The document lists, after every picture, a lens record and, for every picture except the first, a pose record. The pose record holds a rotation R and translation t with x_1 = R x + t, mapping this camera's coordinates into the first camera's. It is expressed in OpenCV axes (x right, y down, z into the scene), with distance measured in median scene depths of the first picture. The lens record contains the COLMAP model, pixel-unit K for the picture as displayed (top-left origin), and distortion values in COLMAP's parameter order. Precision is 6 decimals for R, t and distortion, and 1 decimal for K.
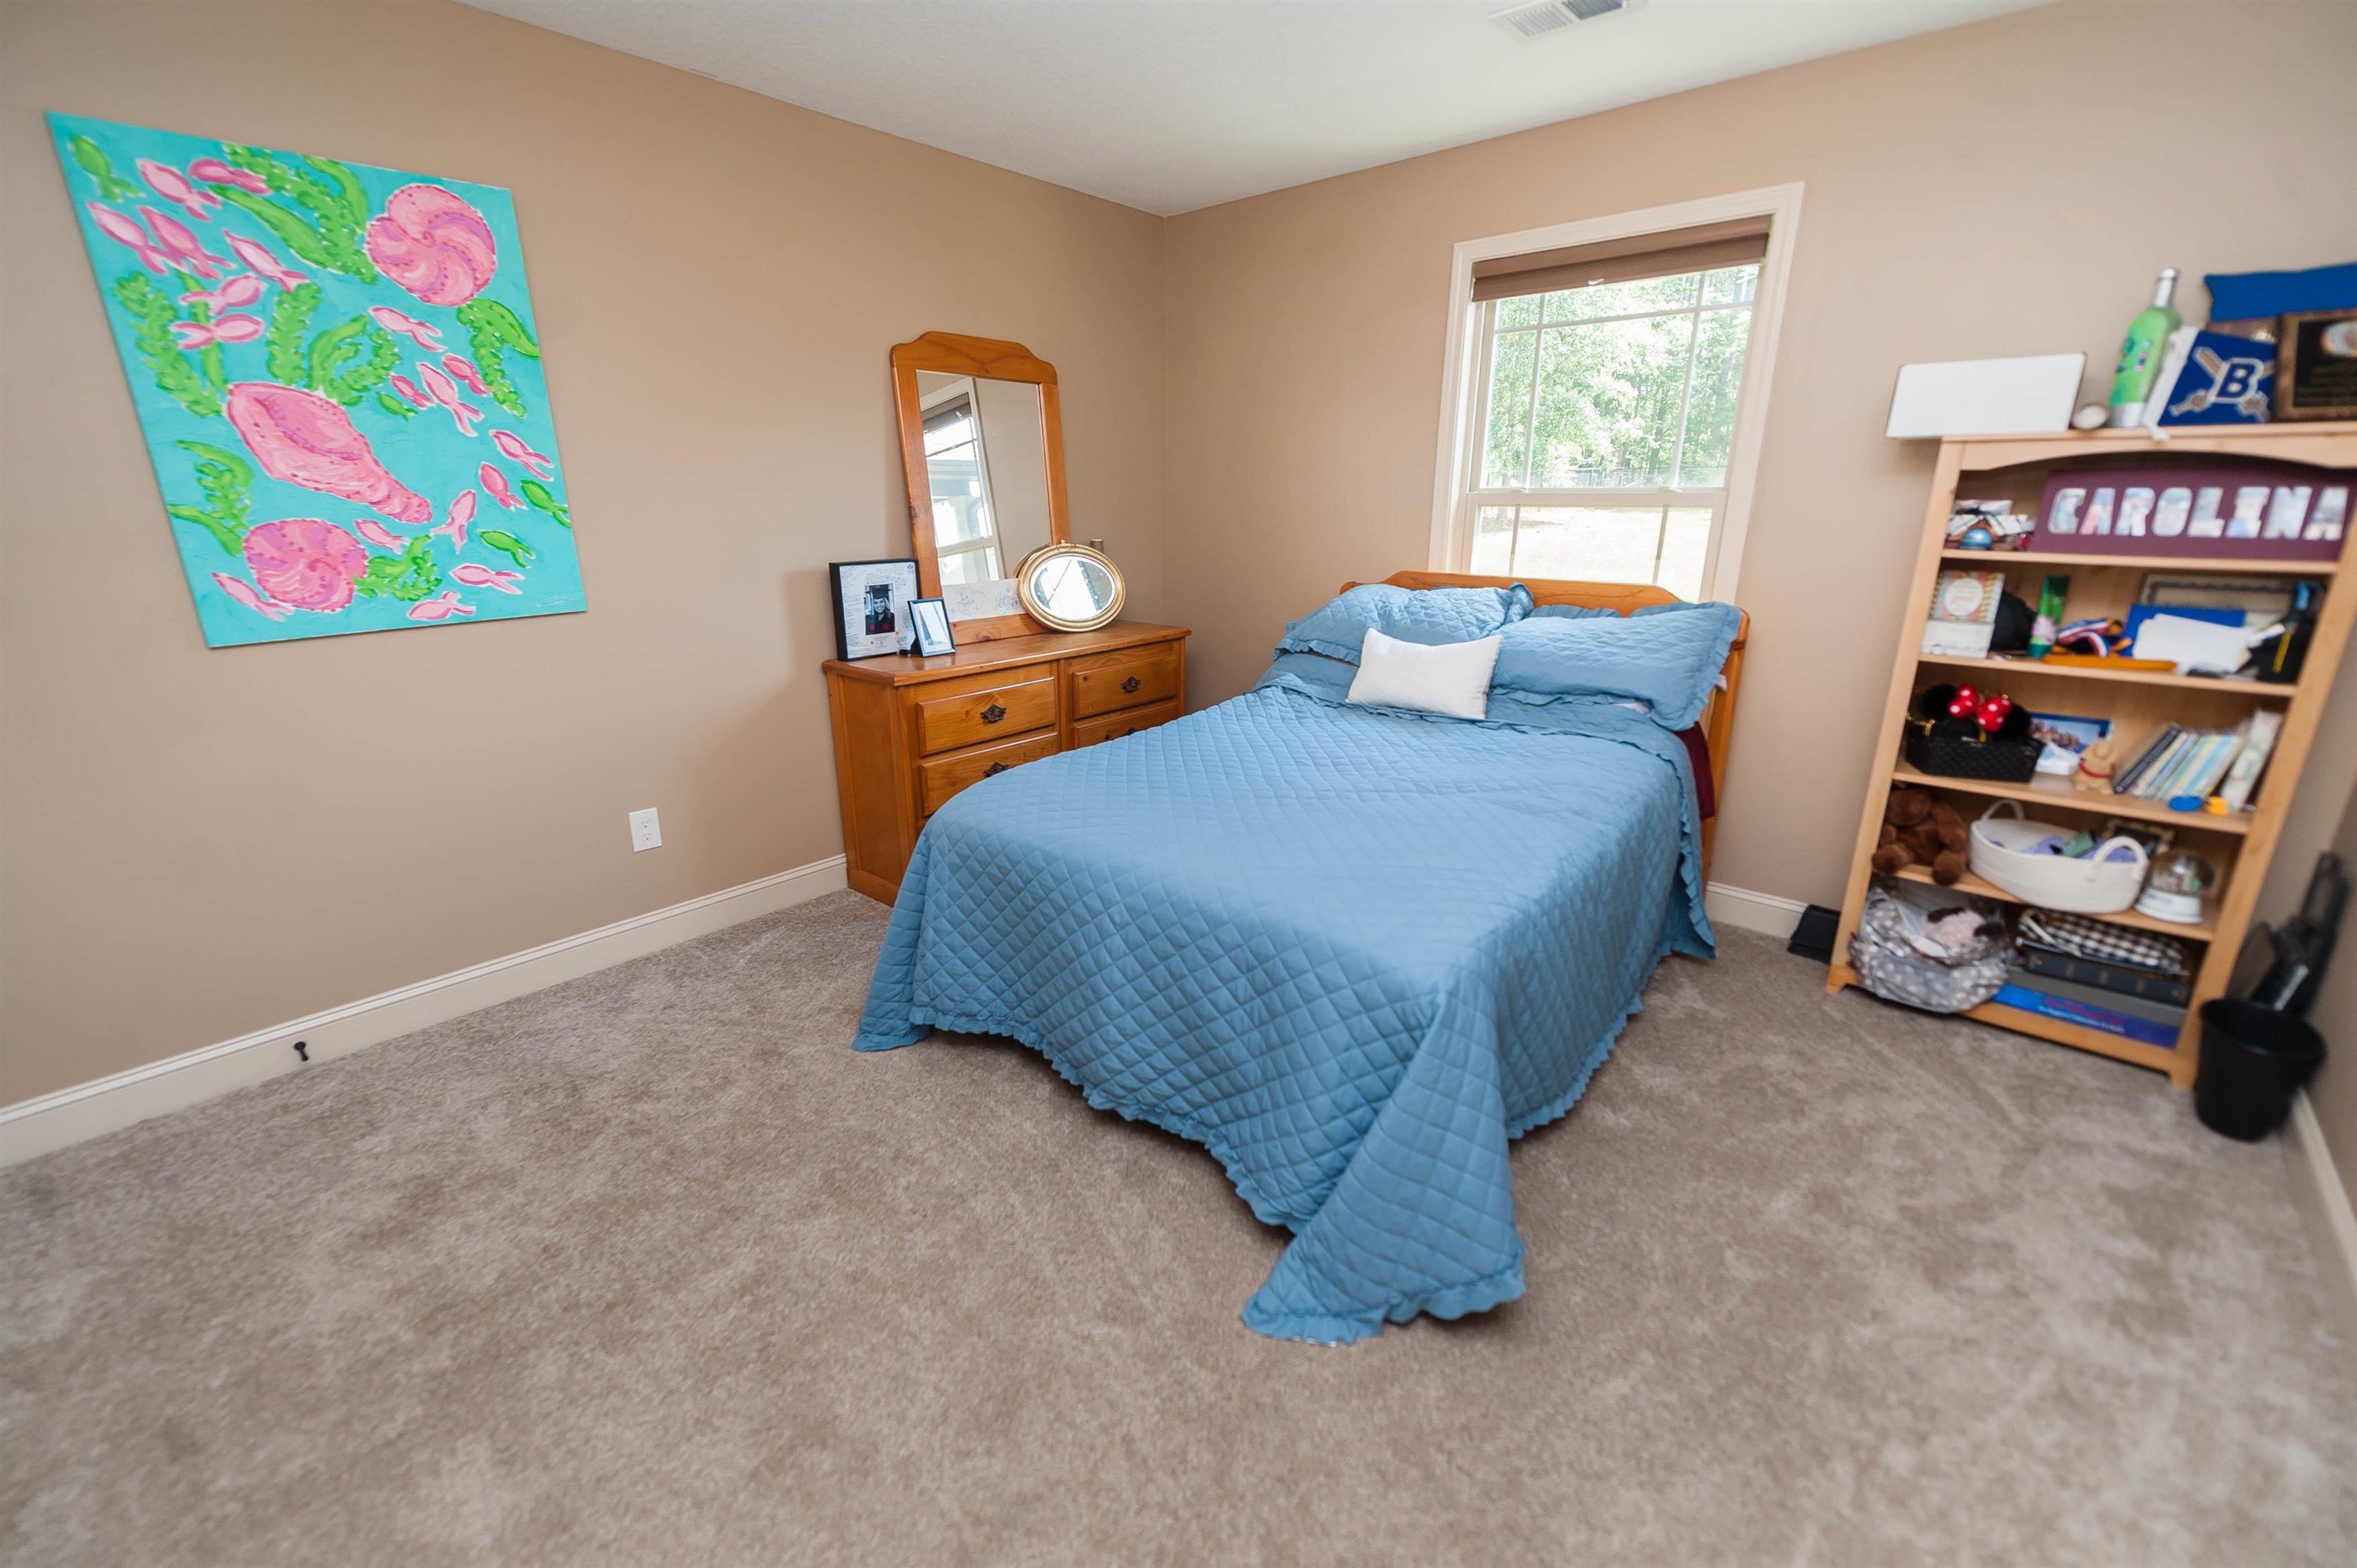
lens RADIAL K [[966.5, 0, 1167.8], [0, 966.5, 776.4], [0, 0, 1]] dist [0.016068, -0.006222]
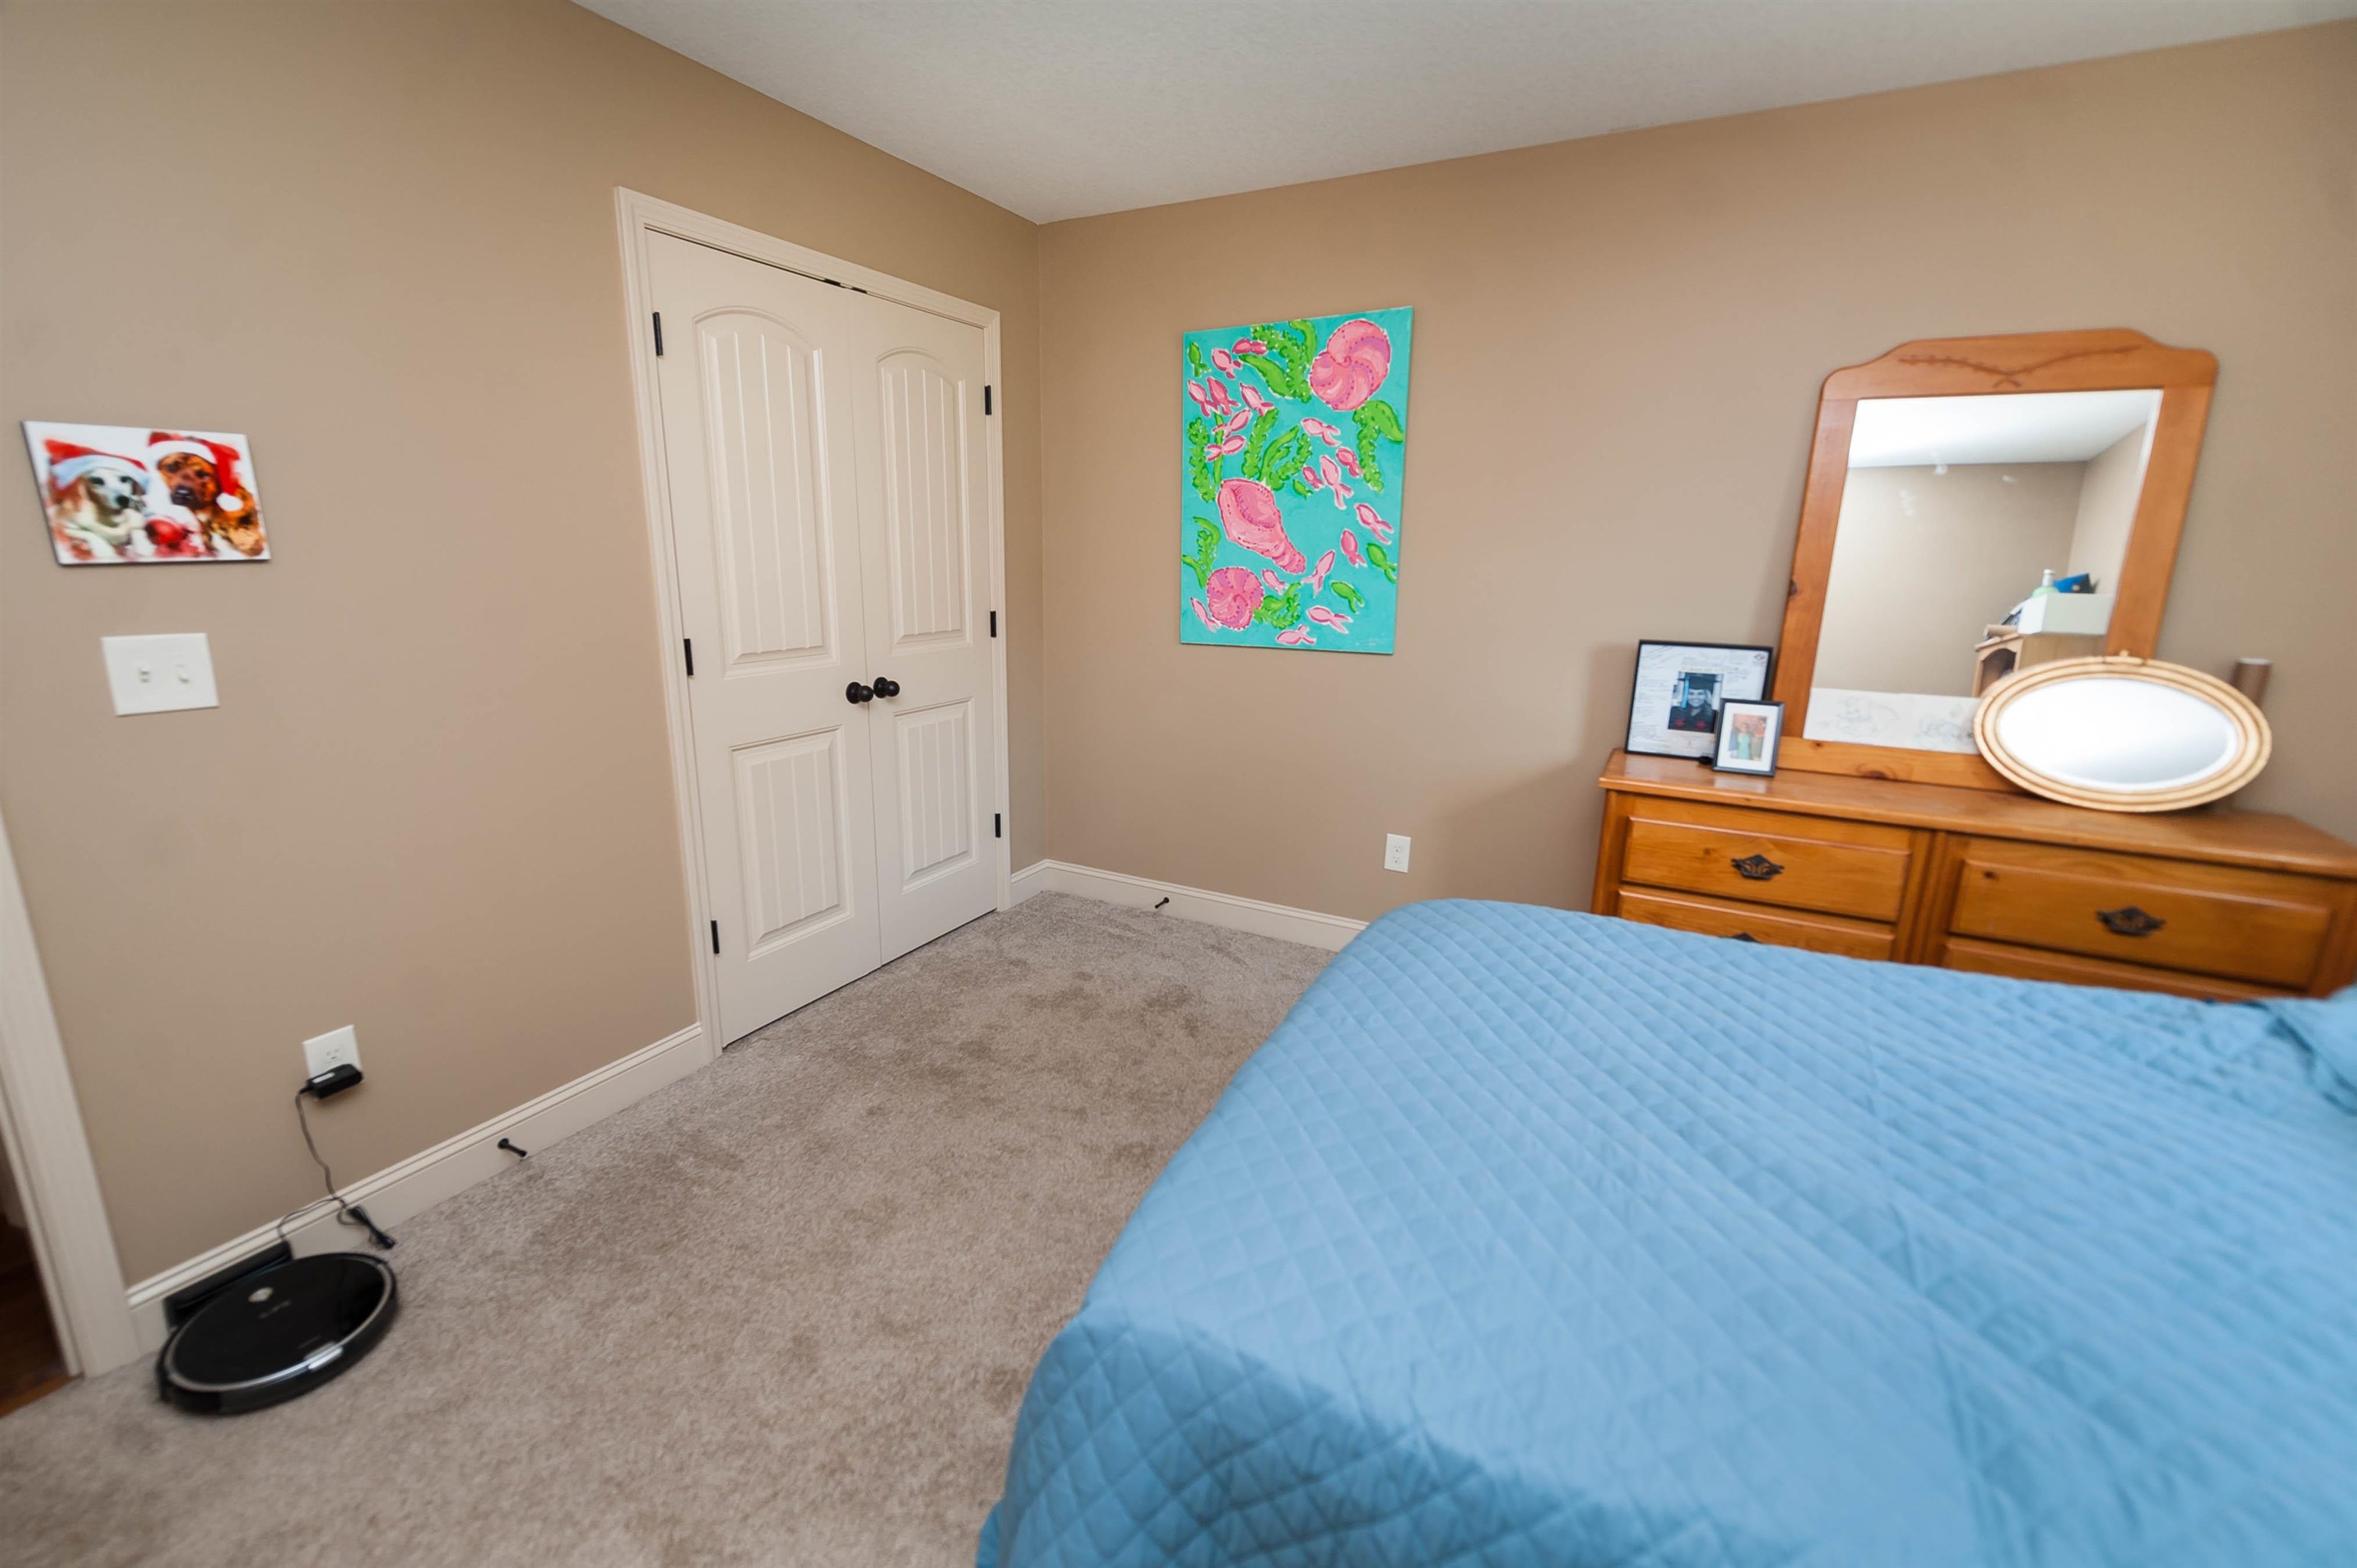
lens RADIAL K [[984.3, 0, 1169.4], [0, 984.3, 780.5], [0, 0, 1]] dist [0.015248, -0.007751]
pose [[0.231684, 0.236037, -0.943721, 0.550420], [-0.295810, 0.941271, 0.162803, -0.160875], [0.926725, 0.241443, 0.287900, 0.515012]]
